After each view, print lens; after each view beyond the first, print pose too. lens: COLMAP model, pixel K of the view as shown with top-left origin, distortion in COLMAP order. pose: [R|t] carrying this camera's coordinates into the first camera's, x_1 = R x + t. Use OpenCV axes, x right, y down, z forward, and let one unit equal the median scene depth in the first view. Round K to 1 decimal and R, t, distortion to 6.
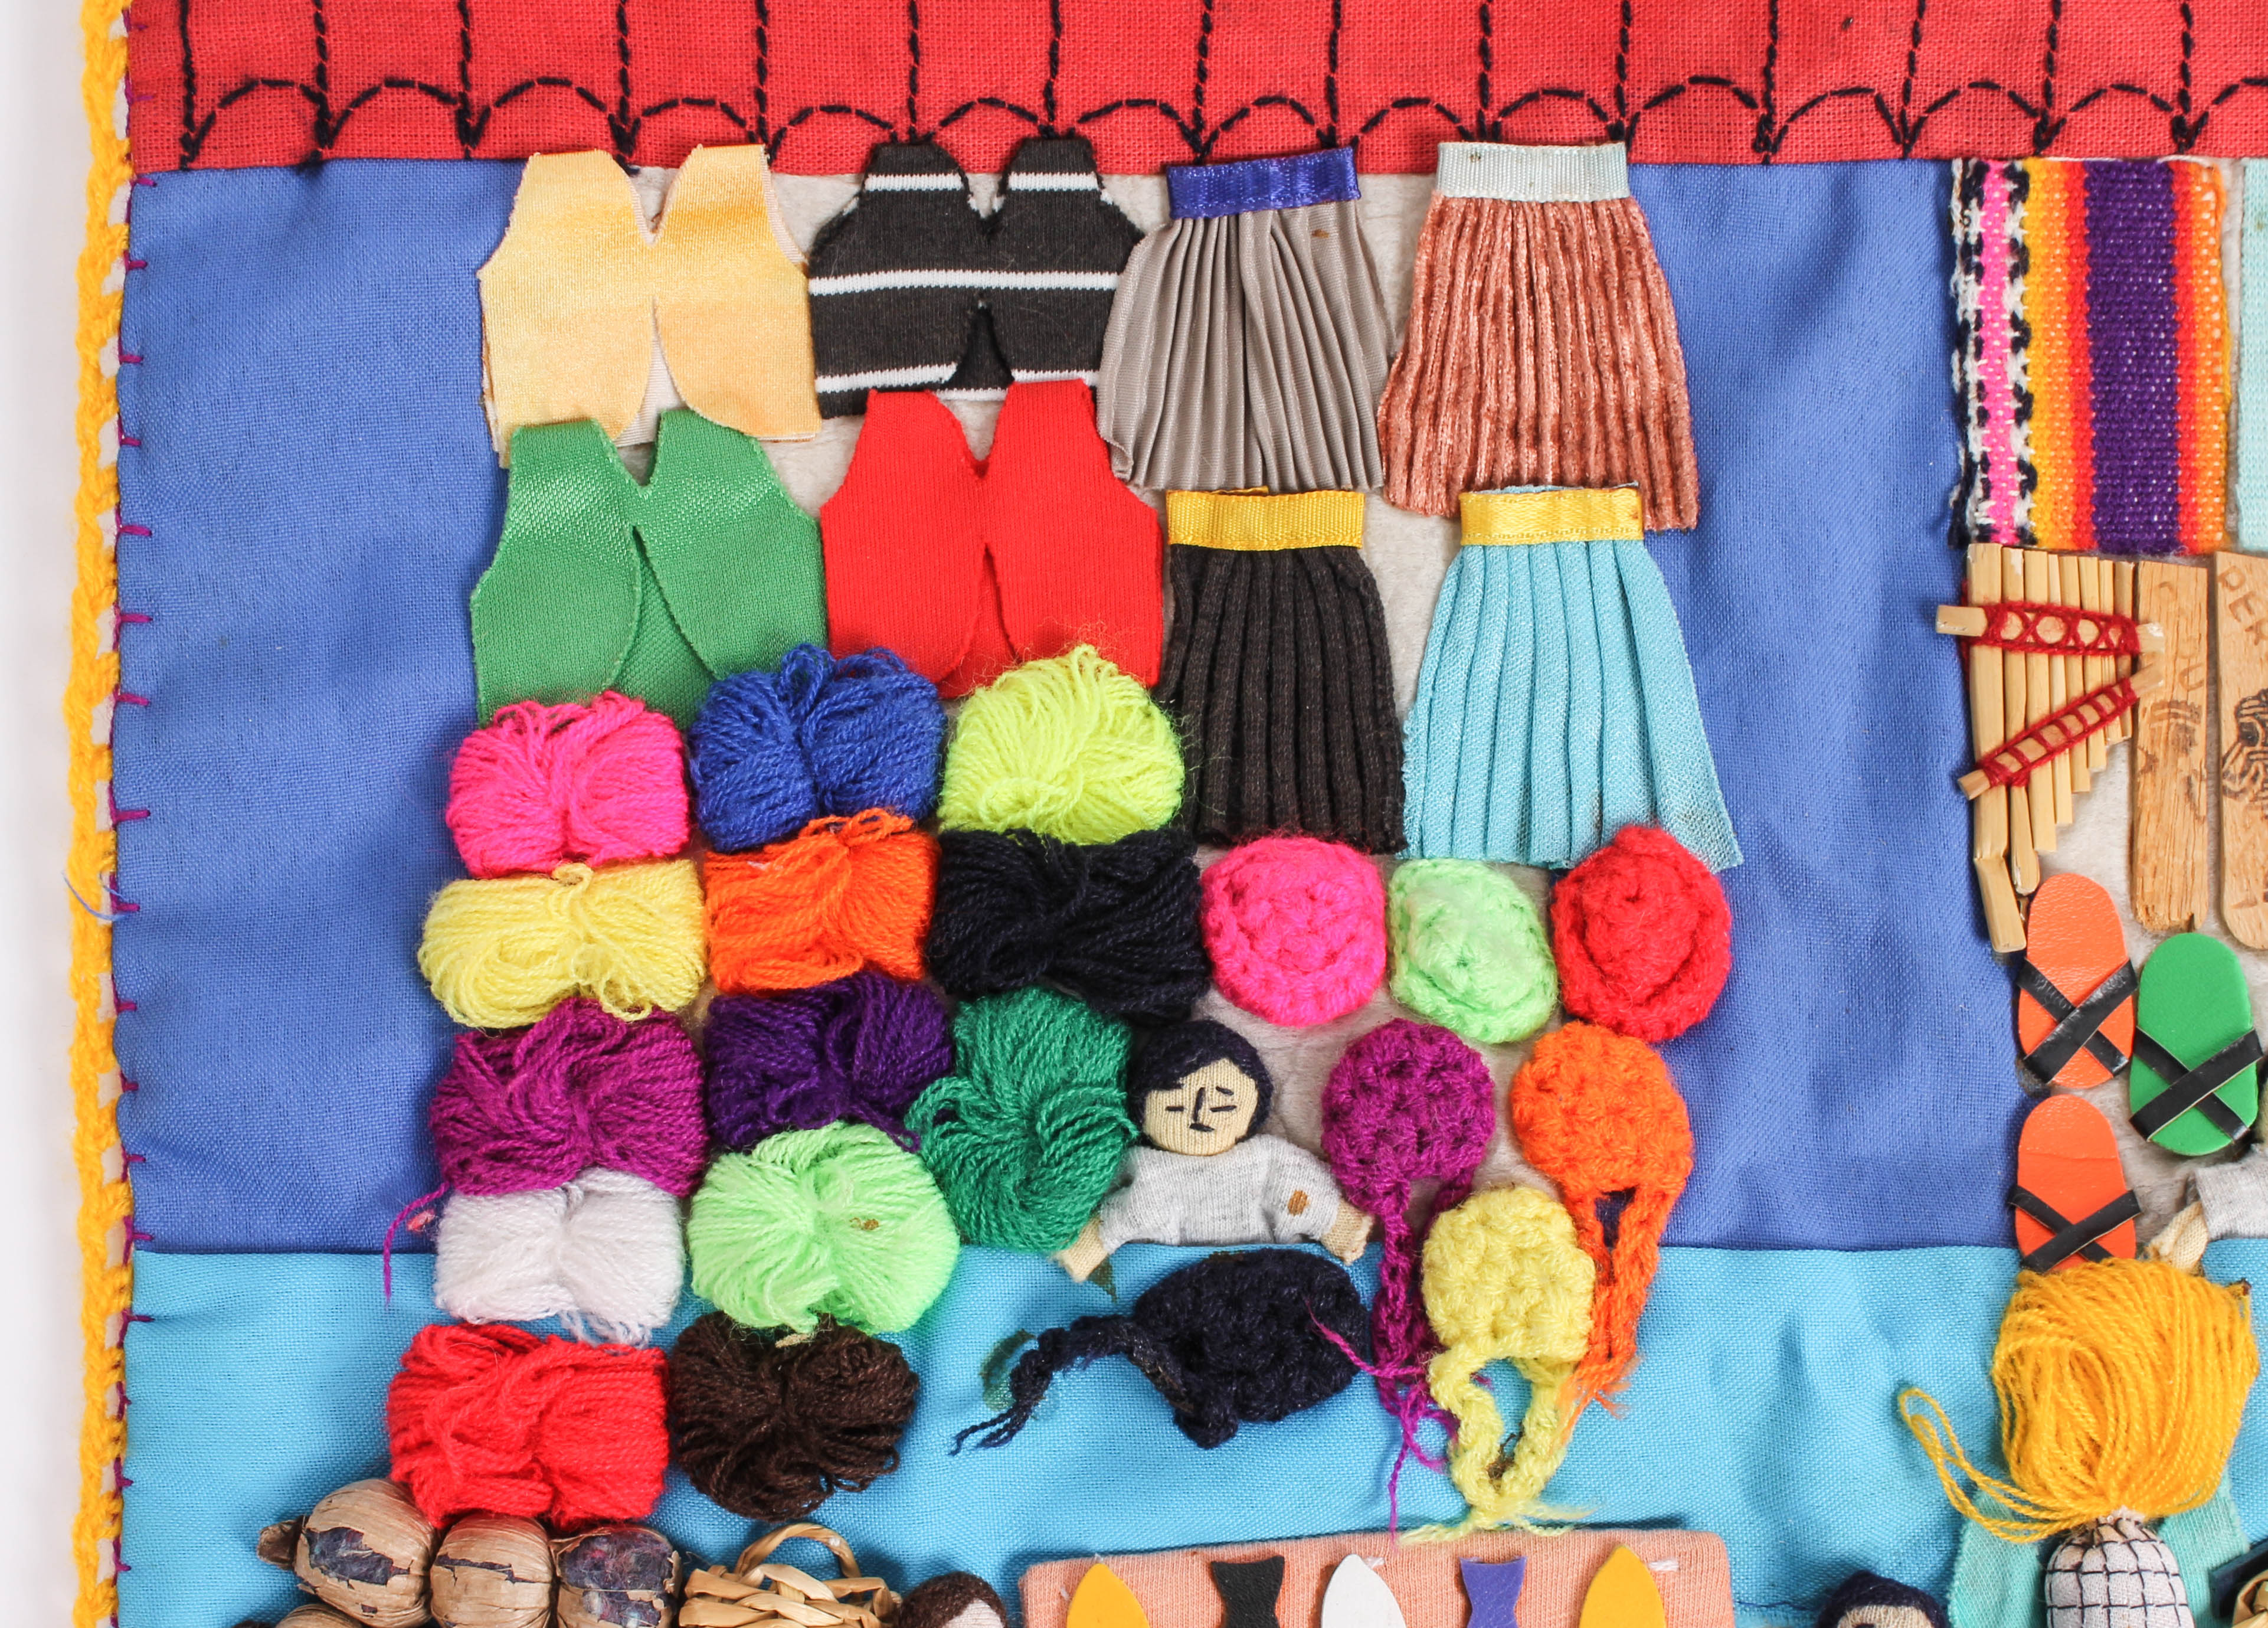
lens RADIAL K [[3648.8, 0, 1059.1], [0, 3648.8, 872.2], [0, 0, 1]] dist [-0.065193, 0.136299]
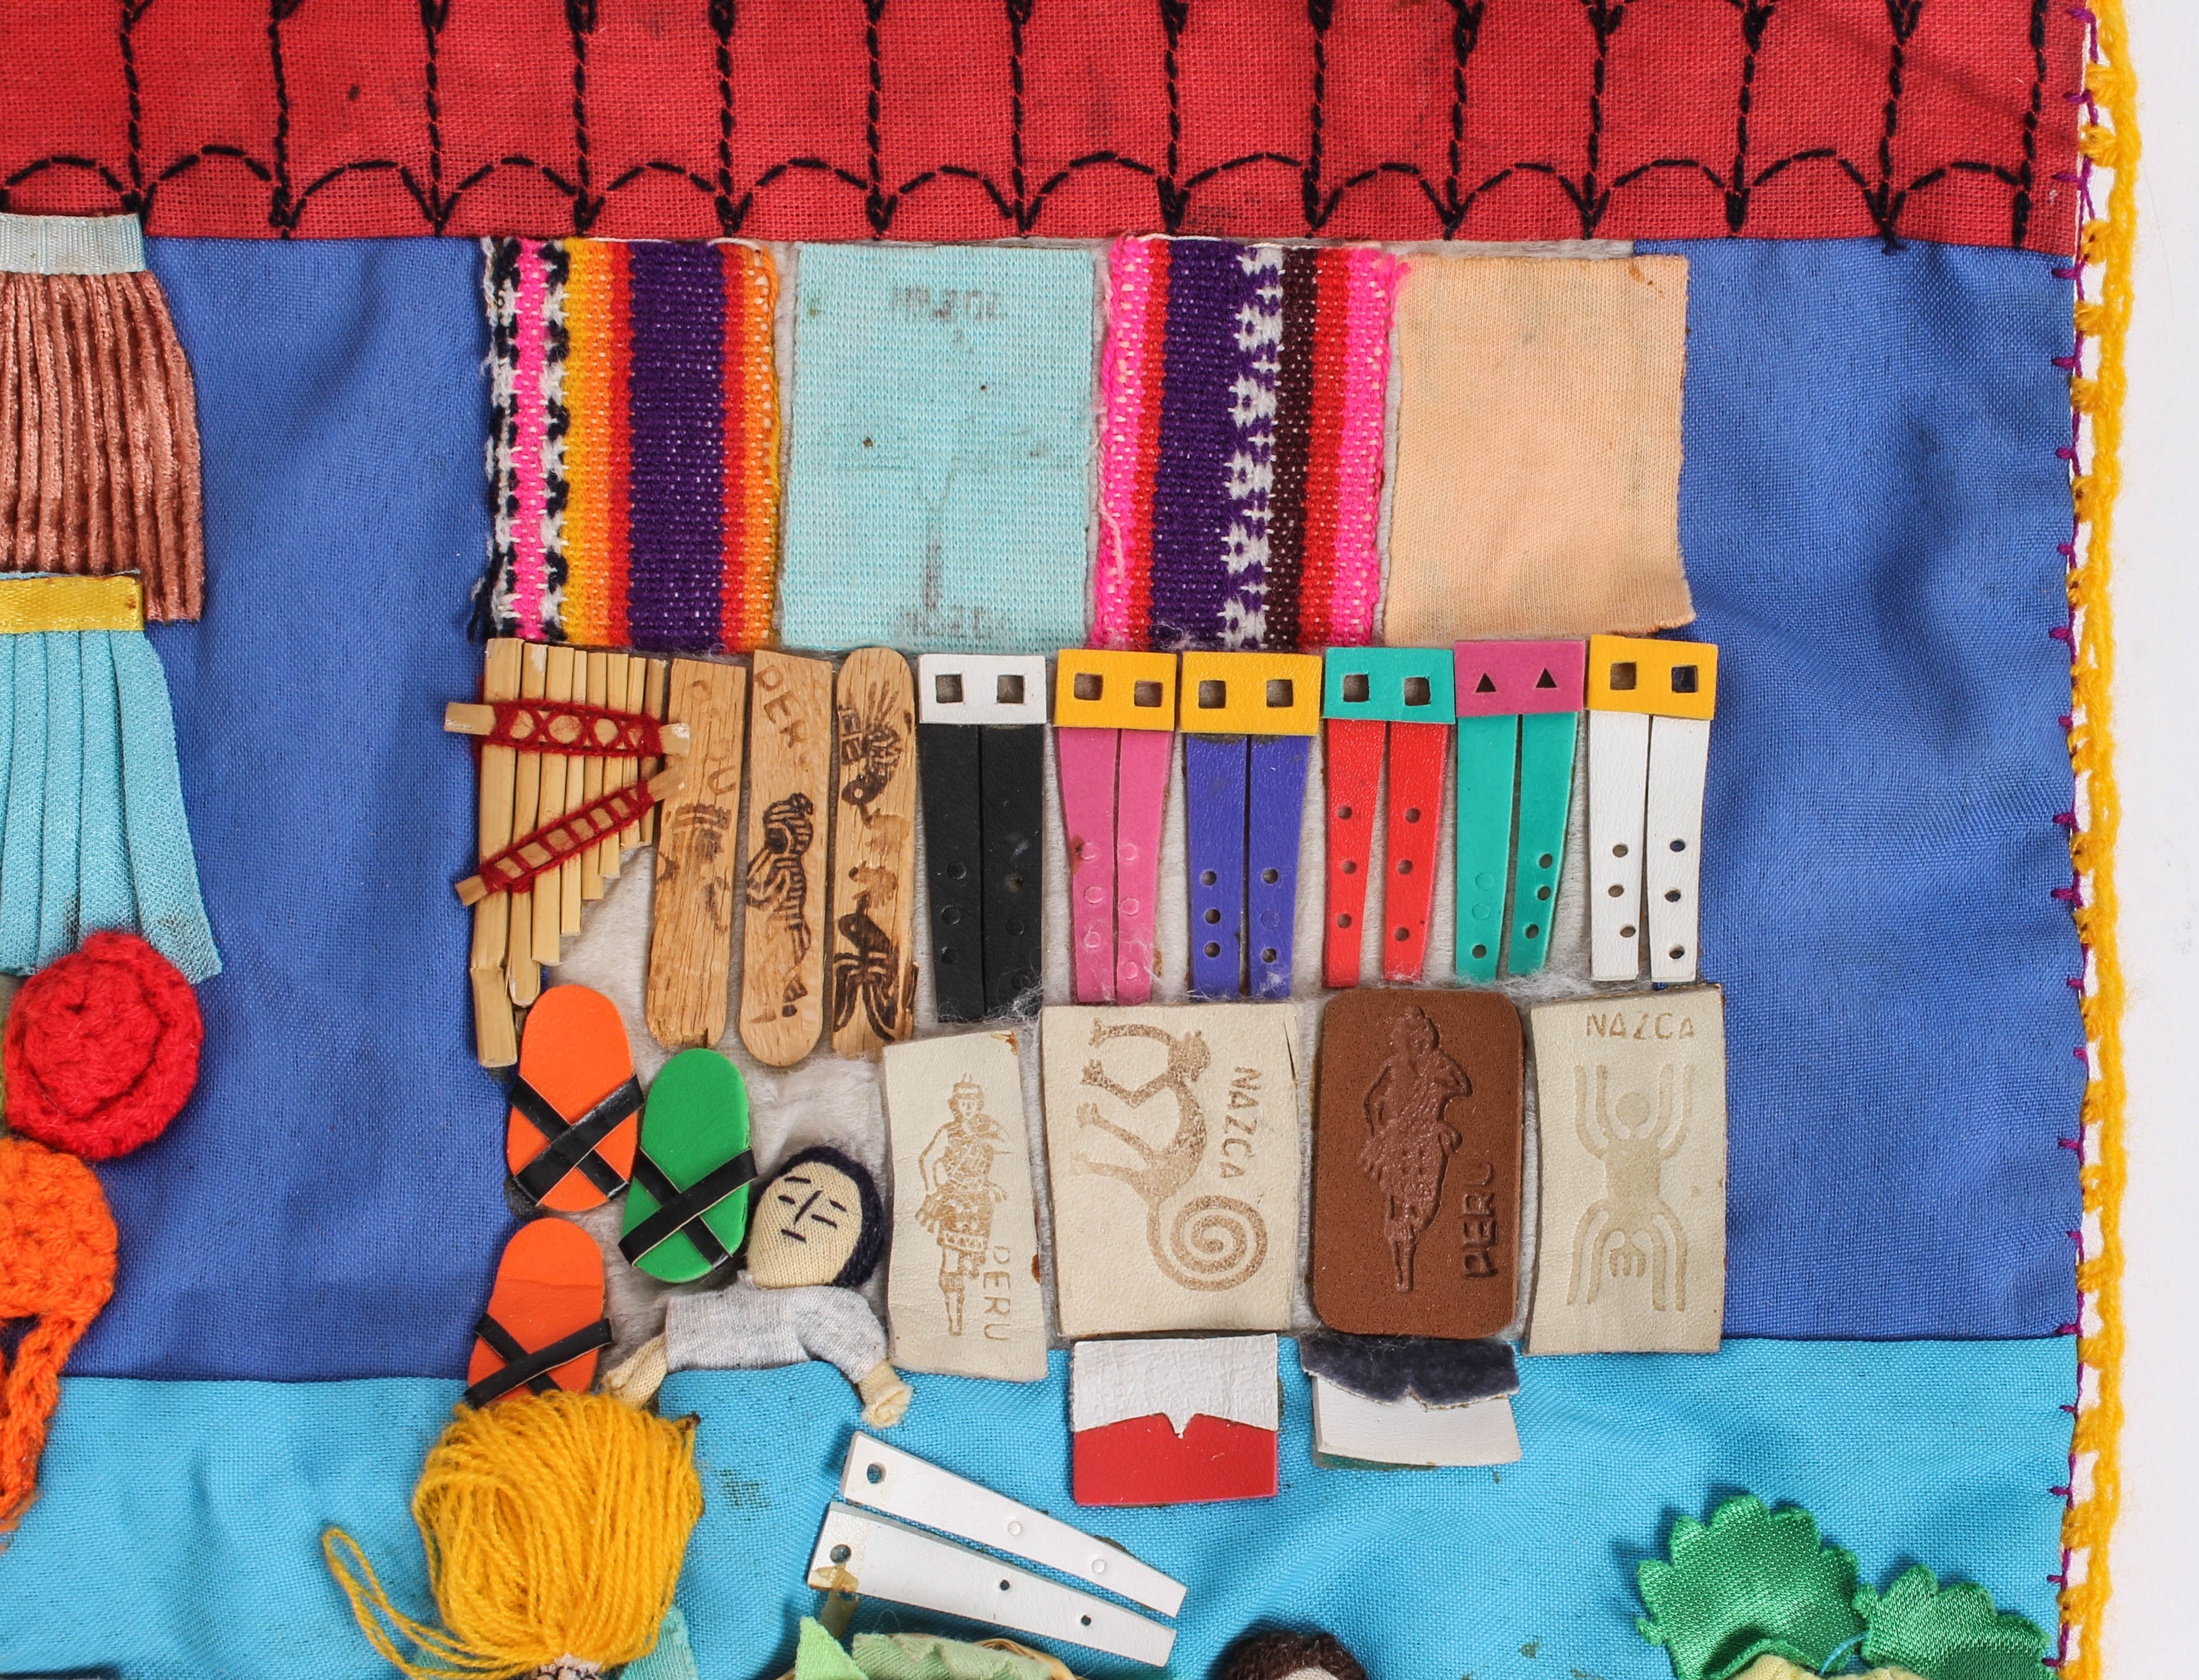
lens RADIAL K [[3627.5, 0, 1265.5], [0, 3627.5, 894.6], [0, 0, 1]] dist [-0.068477, 0.143753]
pose [[0.996282, 0.009158, 0.085659, 0.372157], [-0.006453, 0.999473, -0.031811, 0.005643], [-0.085905, 0.031140, 0.995817, 0.040370]]
